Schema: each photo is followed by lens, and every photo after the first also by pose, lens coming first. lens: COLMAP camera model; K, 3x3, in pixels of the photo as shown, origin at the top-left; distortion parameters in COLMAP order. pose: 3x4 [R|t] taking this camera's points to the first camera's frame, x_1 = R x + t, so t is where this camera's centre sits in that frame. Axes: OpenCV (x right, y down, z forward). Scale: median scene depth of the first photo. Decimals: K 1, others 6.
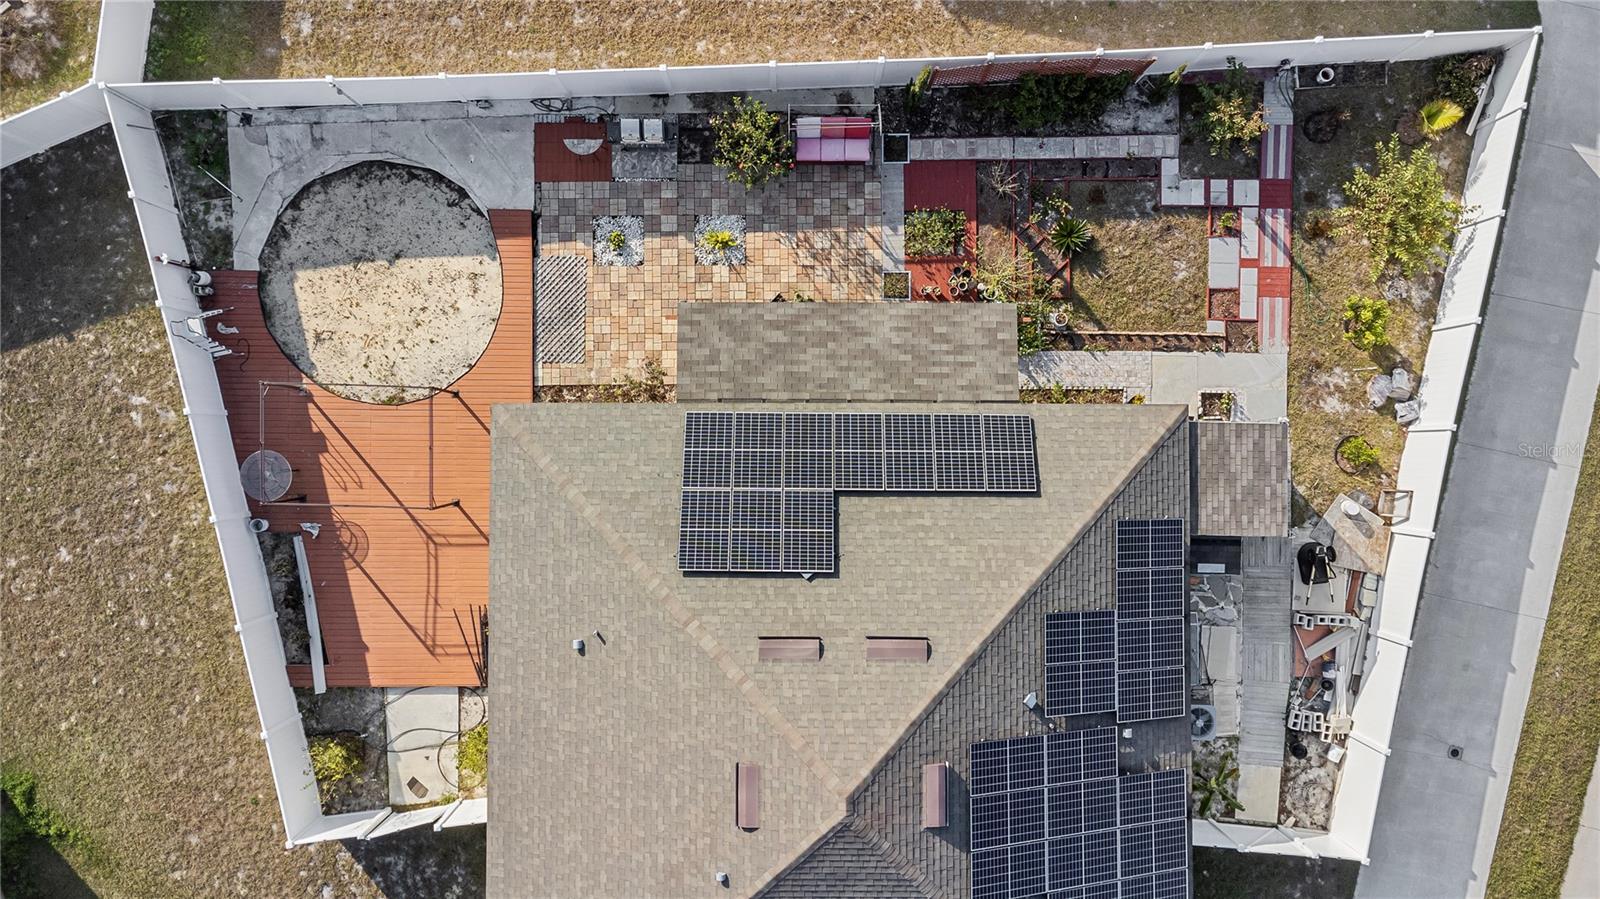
lens RADIAL K [[1114.9, 0, 797.7], [0, 1114.9, 449.2], [0, 0, 1]] dist [0.036296, -0.026243]
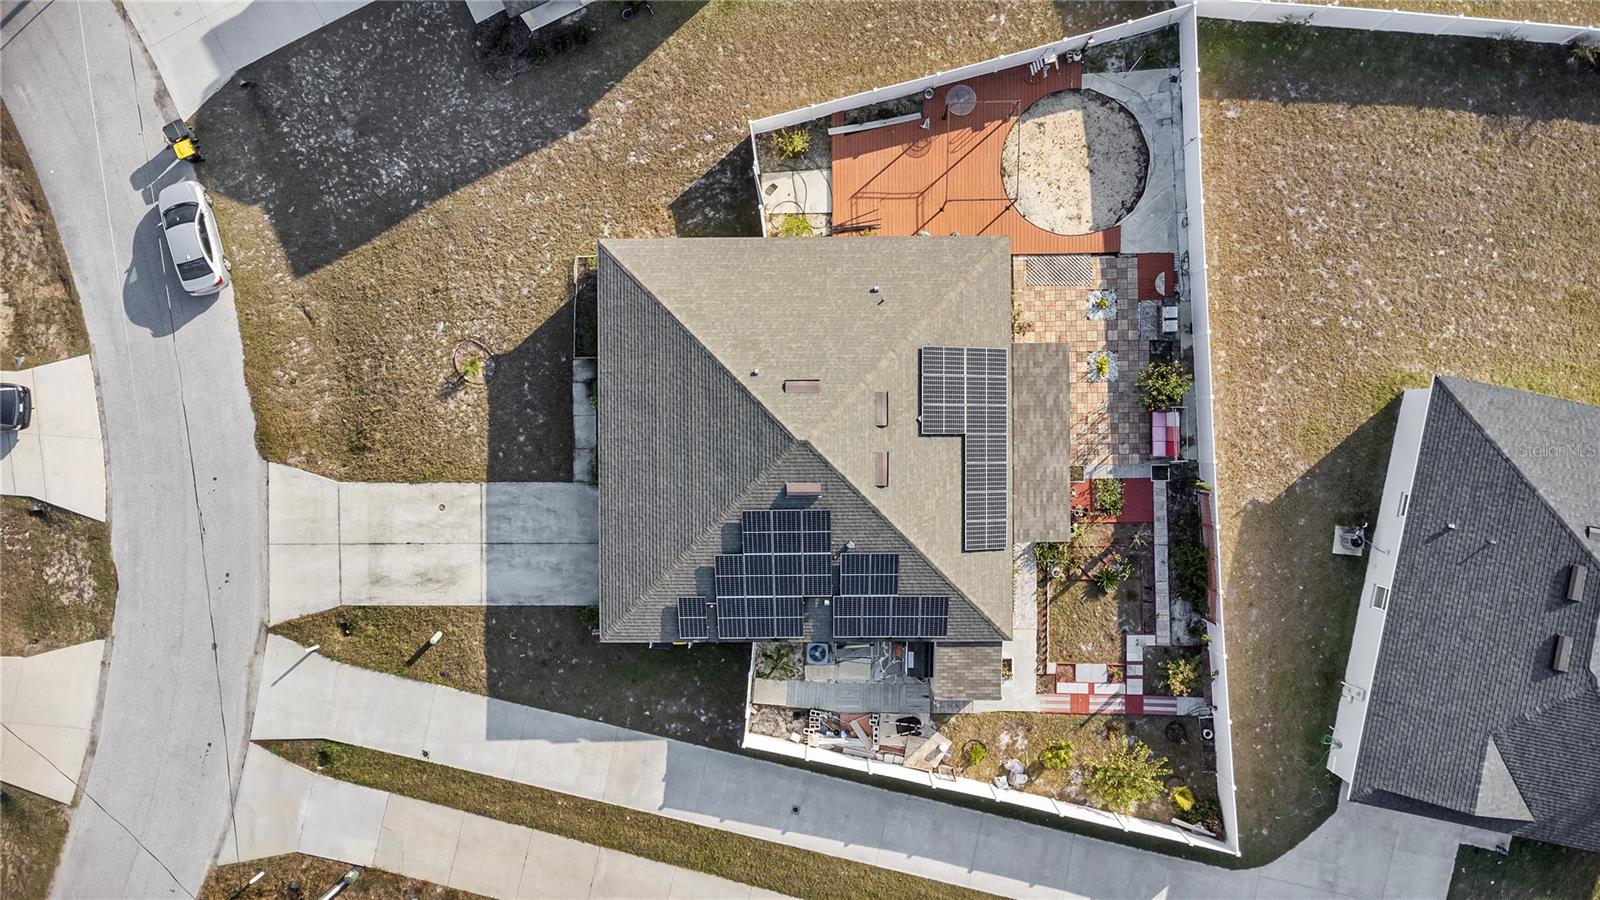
lens RADIAL K [[1114.9, 0, 777.7], [0, 1114.9, 420.5], [0, 0, 1]] dist [0.036296, -0.026243]
pose [[0.007095, 0.999939, -0.008472, 0.020984], [-0.999447, 0.007366, 0.032431, 0.239946], [0.032491, 0.008237, 0.999438, -0.665119]]
